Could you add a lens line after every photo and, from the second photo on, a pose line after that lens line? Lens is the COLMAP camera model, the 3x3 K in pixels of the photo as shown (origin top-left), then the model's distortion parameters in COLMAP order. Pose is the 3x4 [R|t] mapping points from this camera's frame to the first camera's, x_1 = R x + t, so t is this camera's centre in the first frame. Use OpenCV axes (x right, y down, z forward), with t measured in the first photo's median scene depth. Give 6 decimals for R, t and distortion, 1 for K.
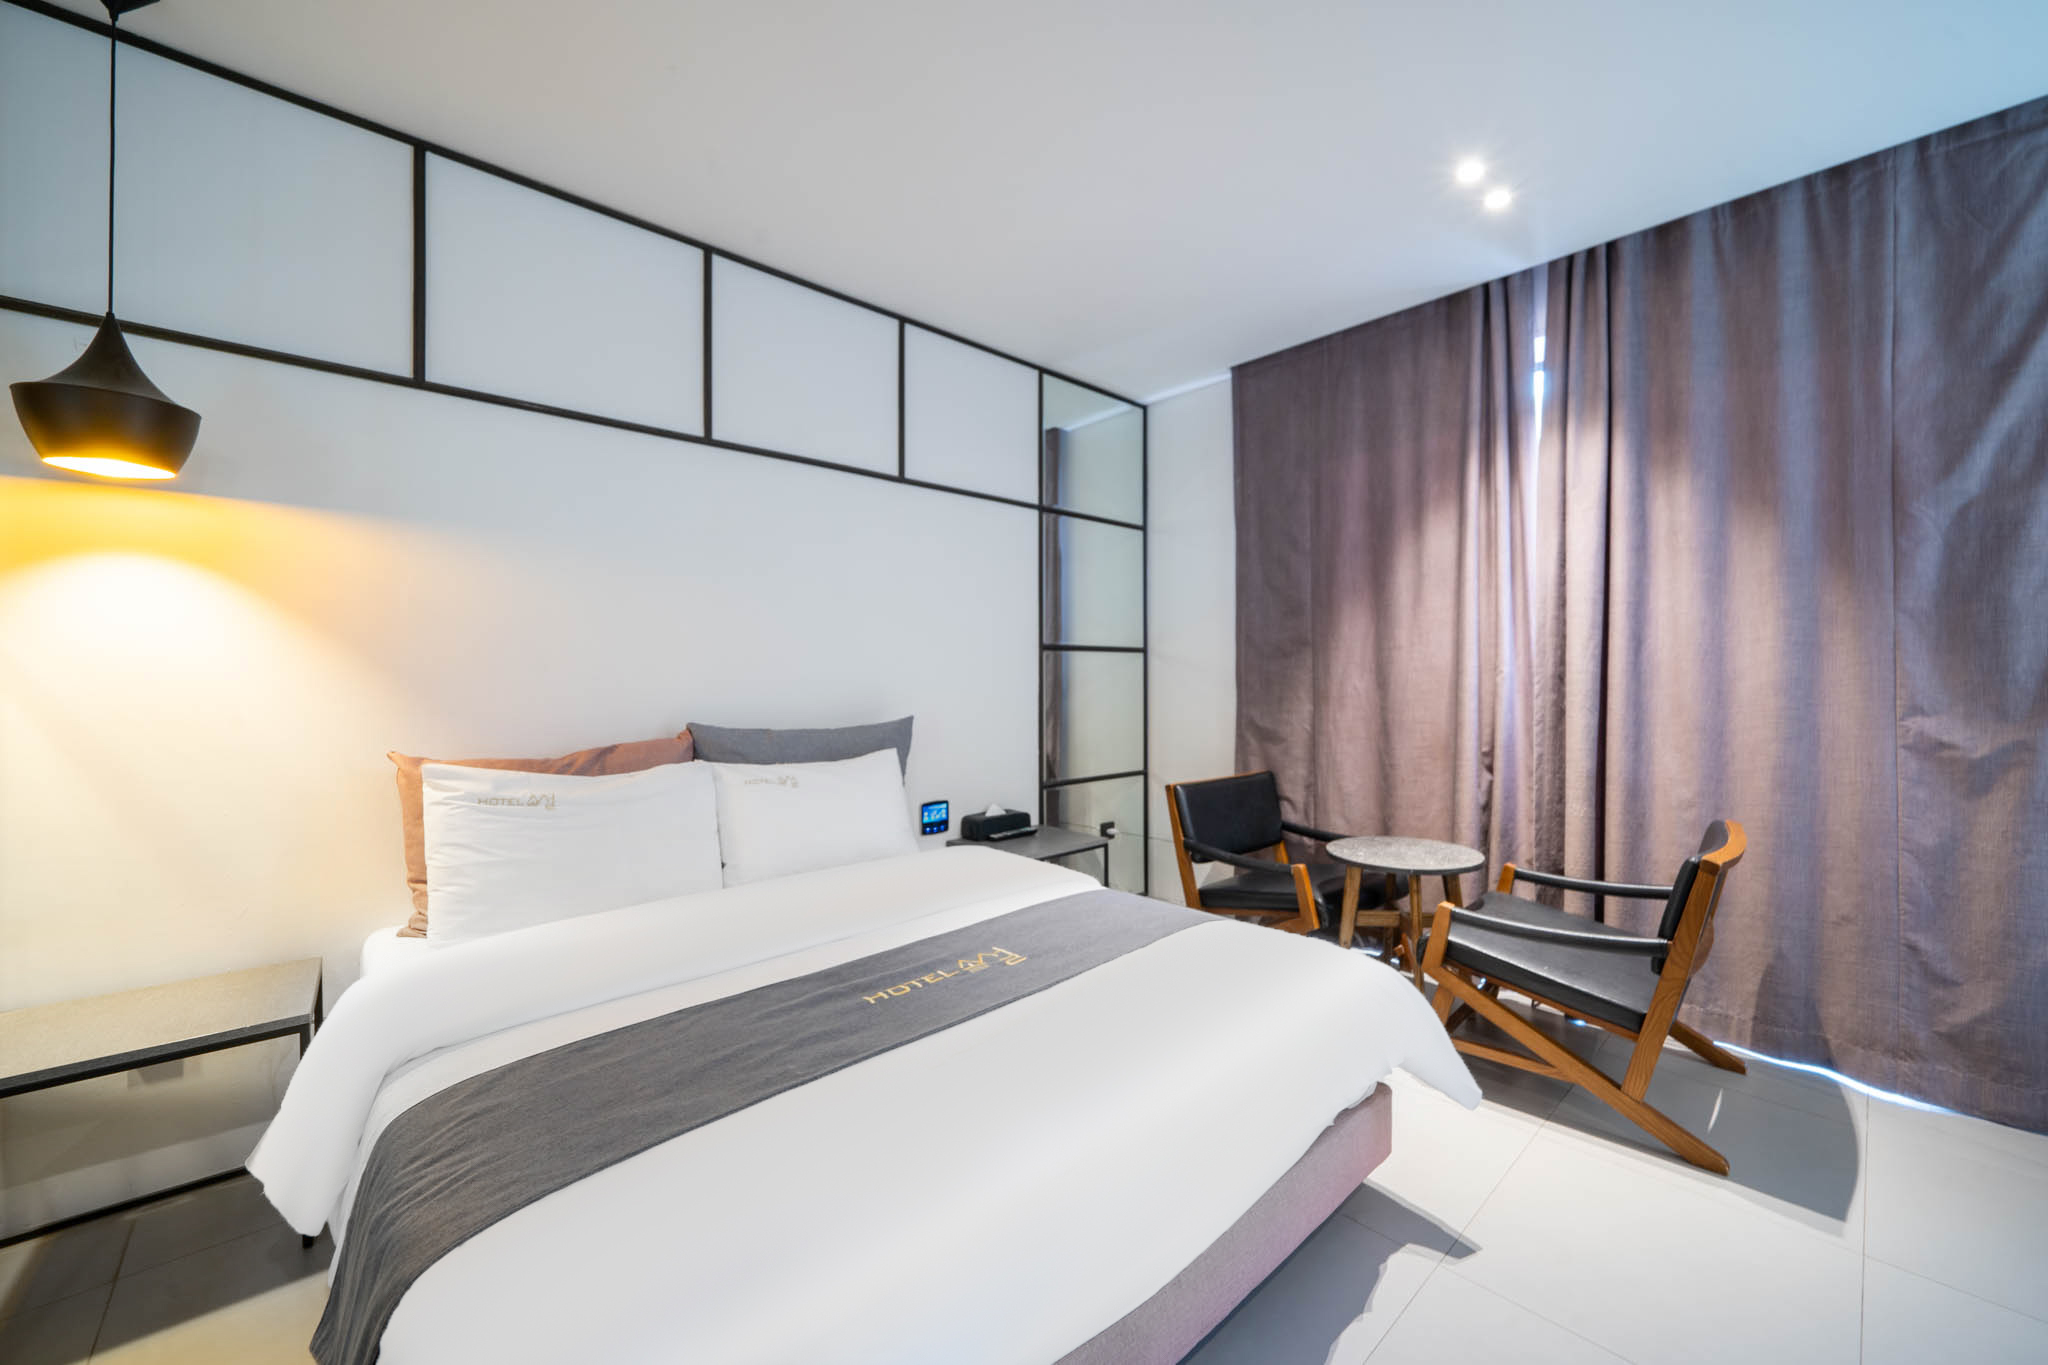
lens RADIAL K [[786.2, 0, 1028.7], [0, 786.2, 676.4], [0, 0, 1]] dist [-0.002241, -0.000150]
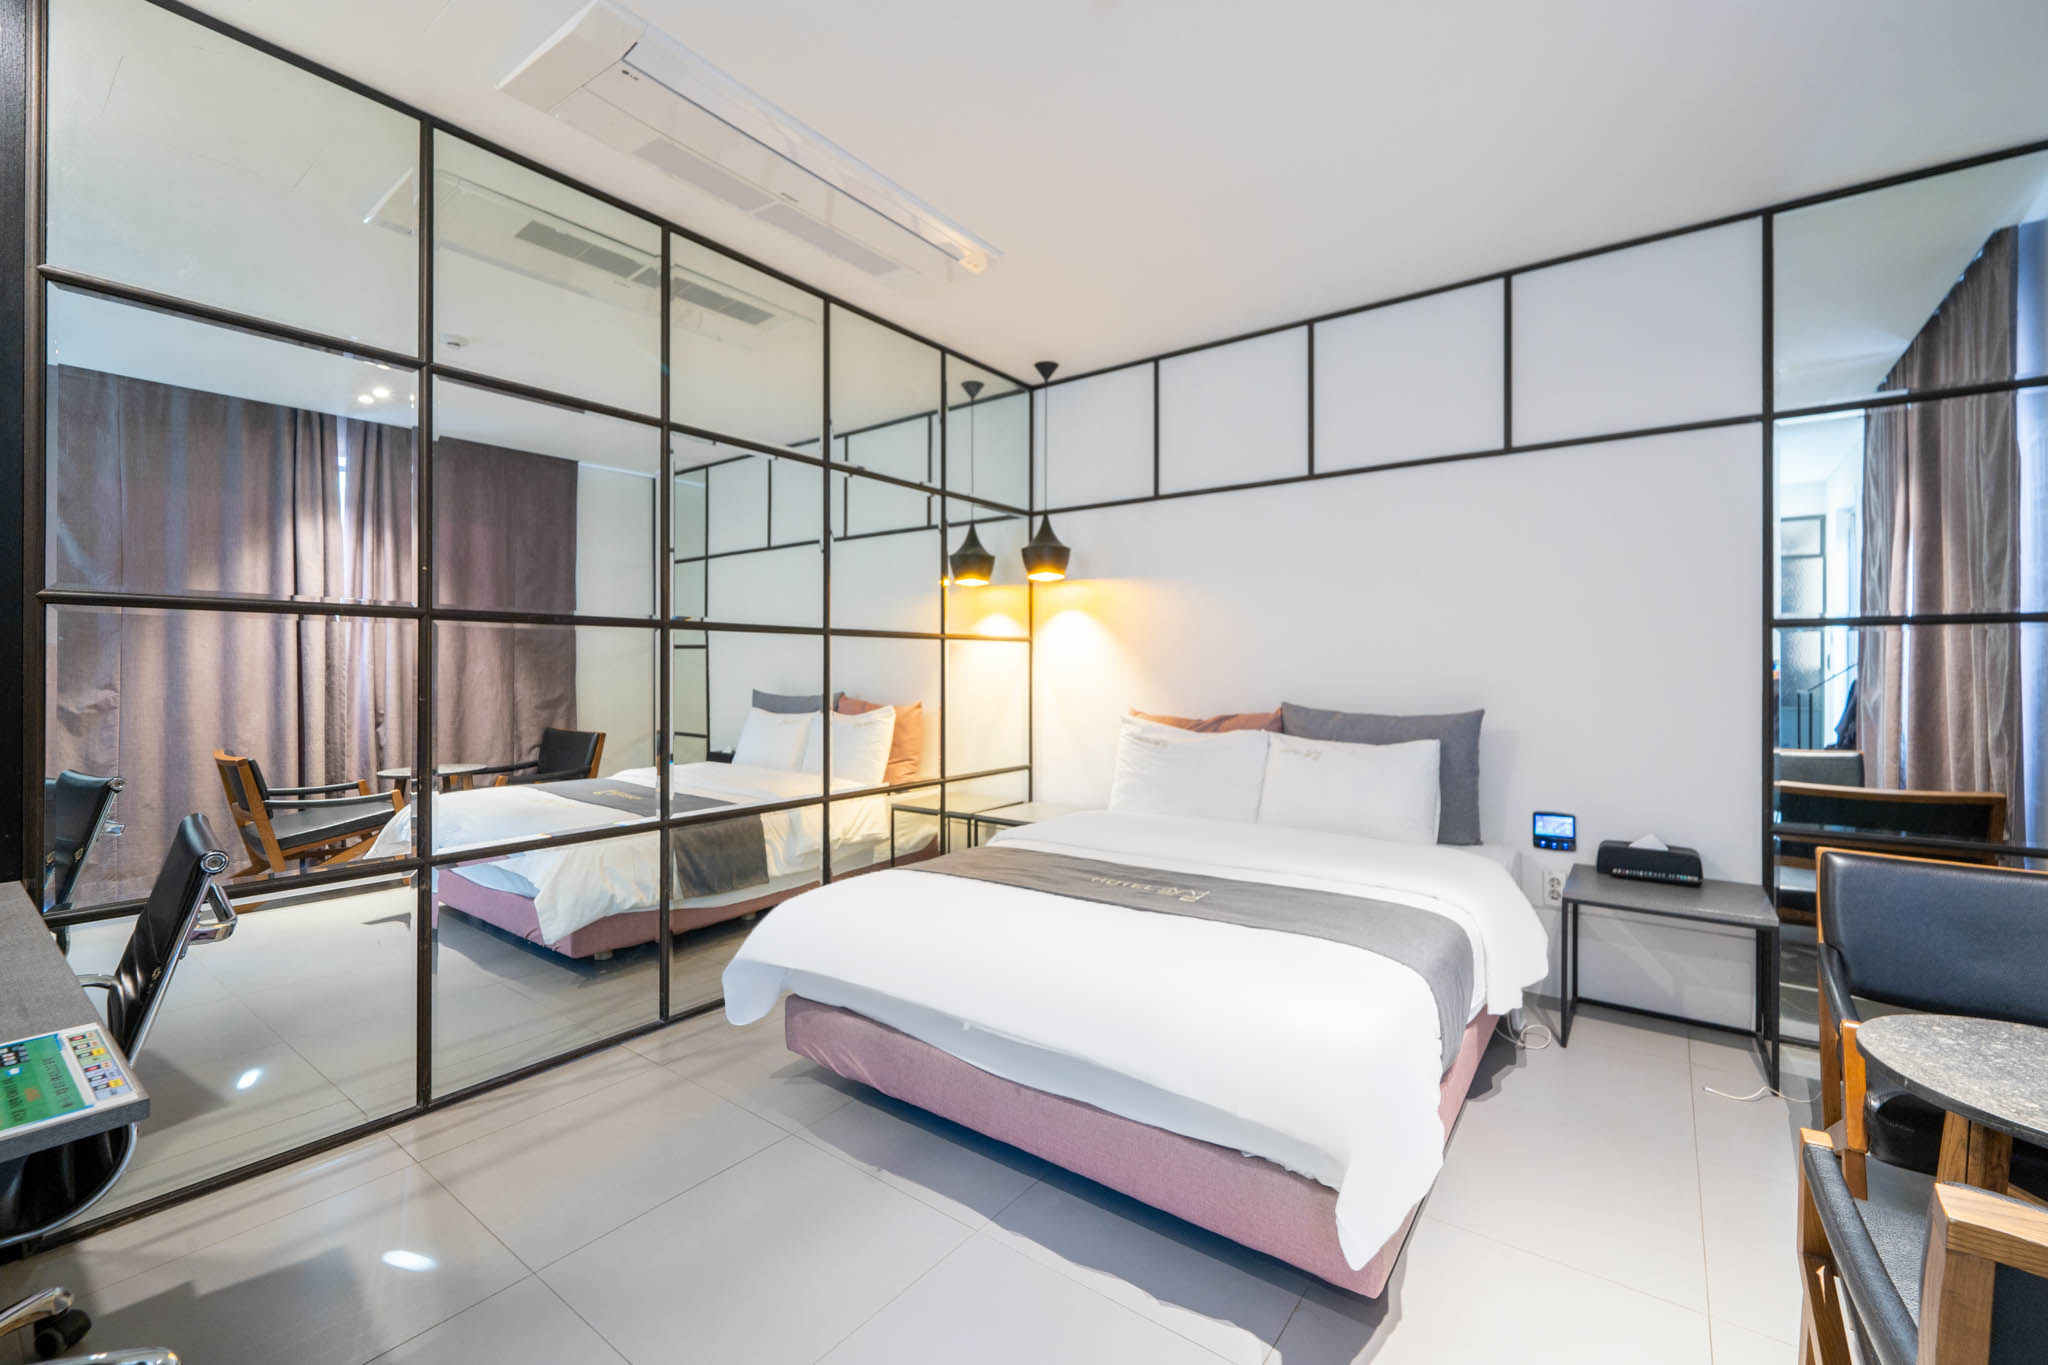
lens RADIAL K [[835.7, 0, 1029.1], [0, 835.7, 677.4], [0, 0, 1]] dist [0.000475, -0.000128]
pose [[0.176793, 0.009980, -0.984197, 0.717578], [-0.004345, 0.999947, 0.009359, 0.005558], [0.984238, 0.002622, 0.176827, 0.291283]]
